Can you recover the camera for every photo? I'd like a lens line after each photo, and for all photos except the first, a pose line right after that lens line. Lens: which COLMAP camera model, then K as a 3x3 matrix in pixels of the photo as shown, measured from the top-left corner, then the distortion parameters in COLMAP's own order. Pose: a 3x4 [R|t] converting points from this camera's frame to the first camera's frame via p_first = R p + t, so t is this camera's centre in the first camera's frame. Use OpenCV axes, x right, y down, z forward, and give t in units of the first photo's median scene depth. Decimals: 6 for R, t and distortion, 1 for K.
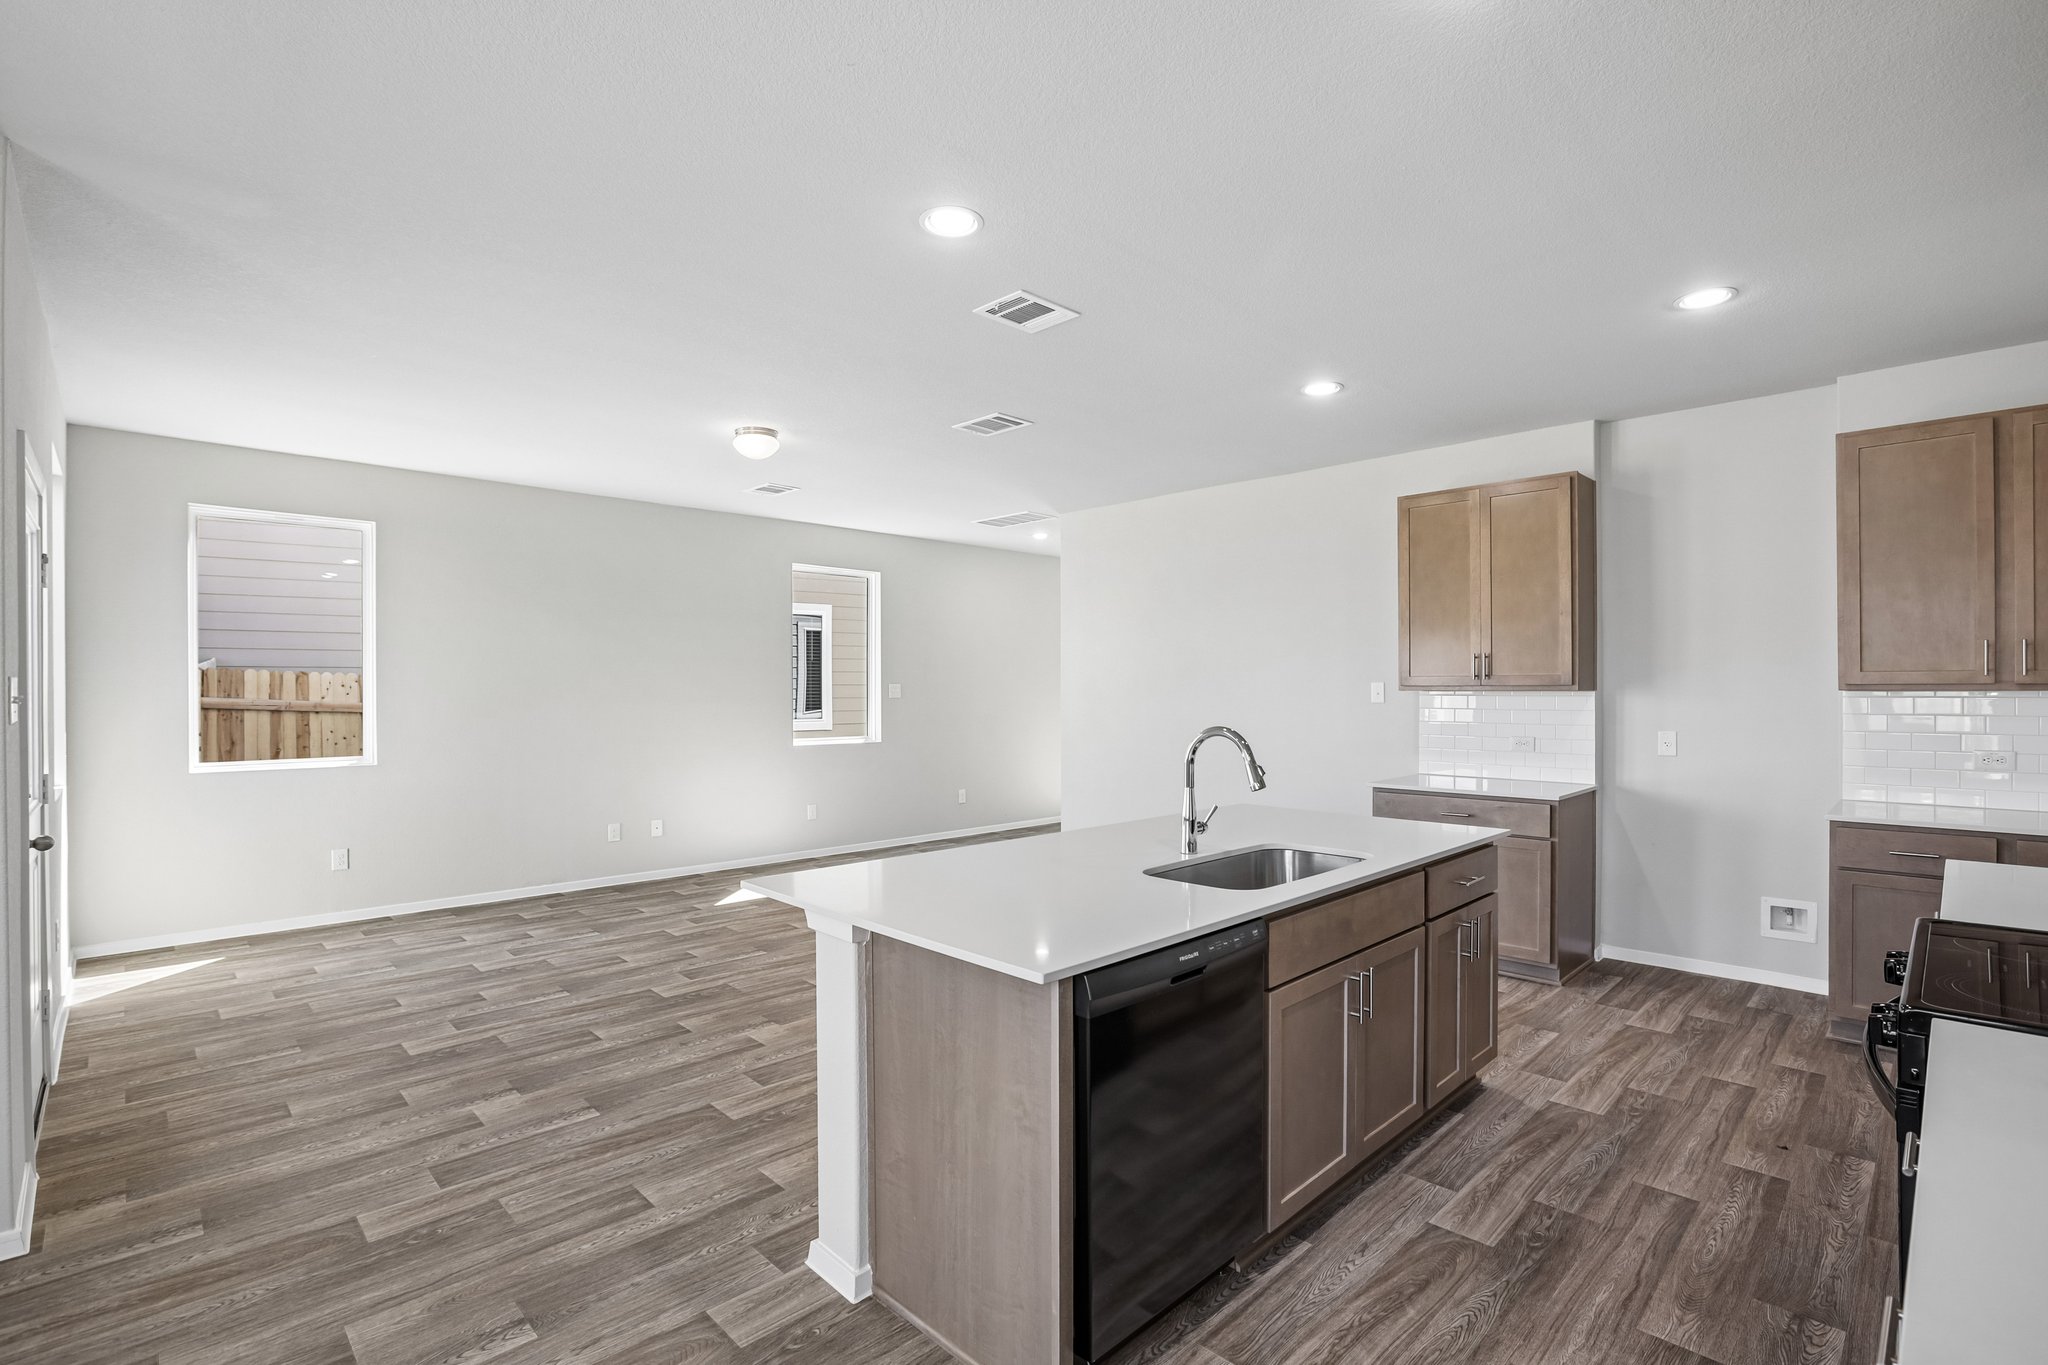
lens RADIAL K [[949.7, 0, 1030.0], [0, 949.7, 695.5], [0, 0, 1]] dist [-0.021485, 0.005414]
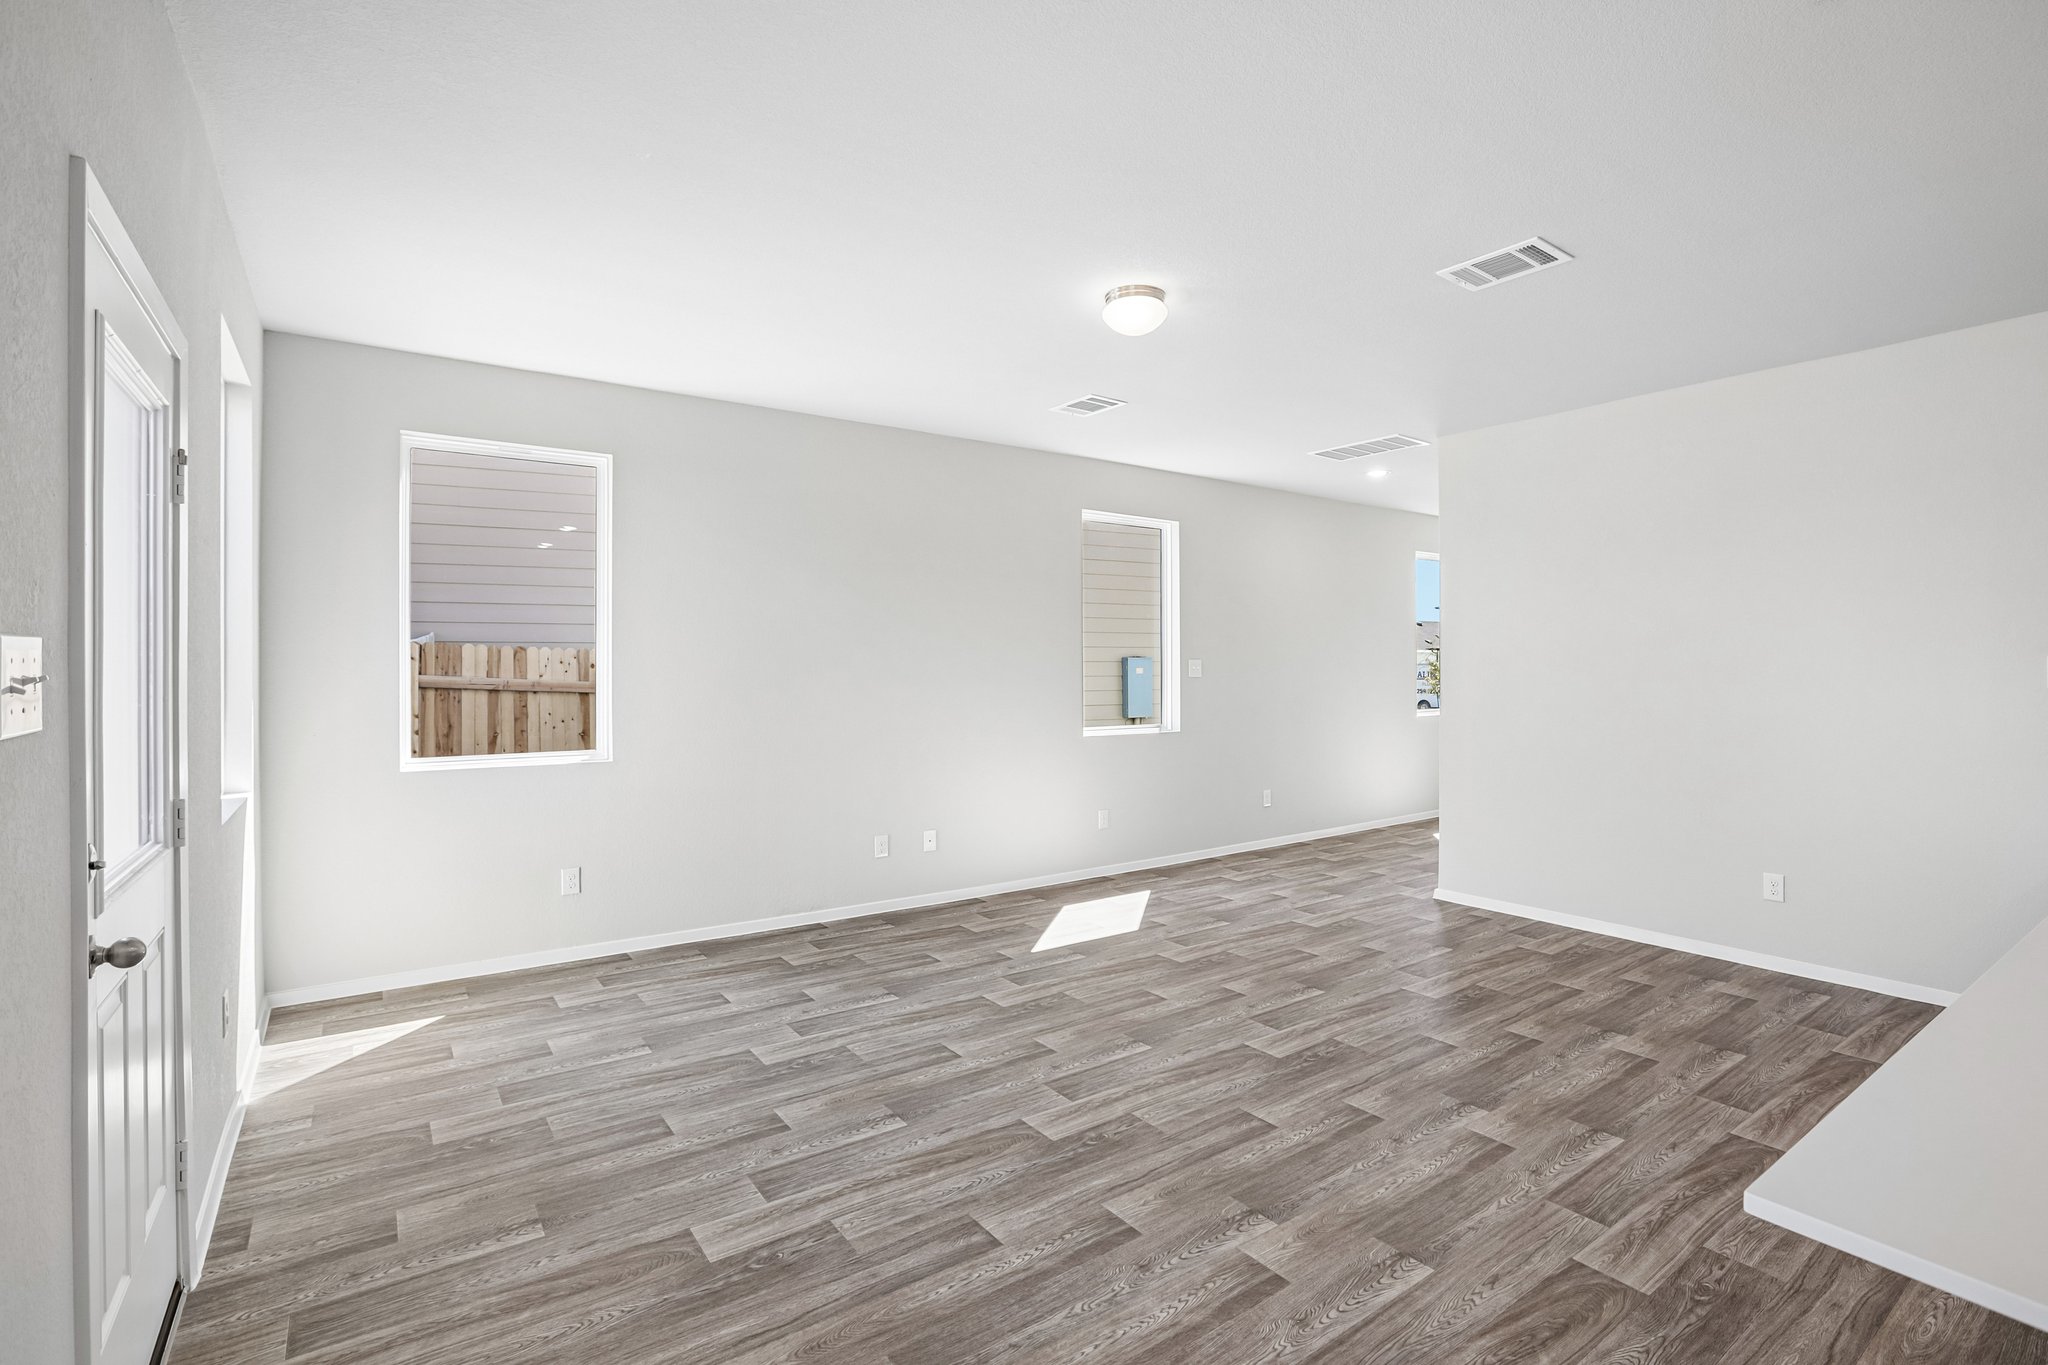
lens RADIAL K [[949.7, 0, 1037.7], [0, 949.7, 674.0], [0, 0, 1]] dist [-0.021485, 0.005414]
pose [[0.989014, 0.001500, -0.147813, -0.158742], [-0.001254, 0.999998, 0.001755, -0.001749], [0.147816, -0.001550, 0.989014, 0.188461]]
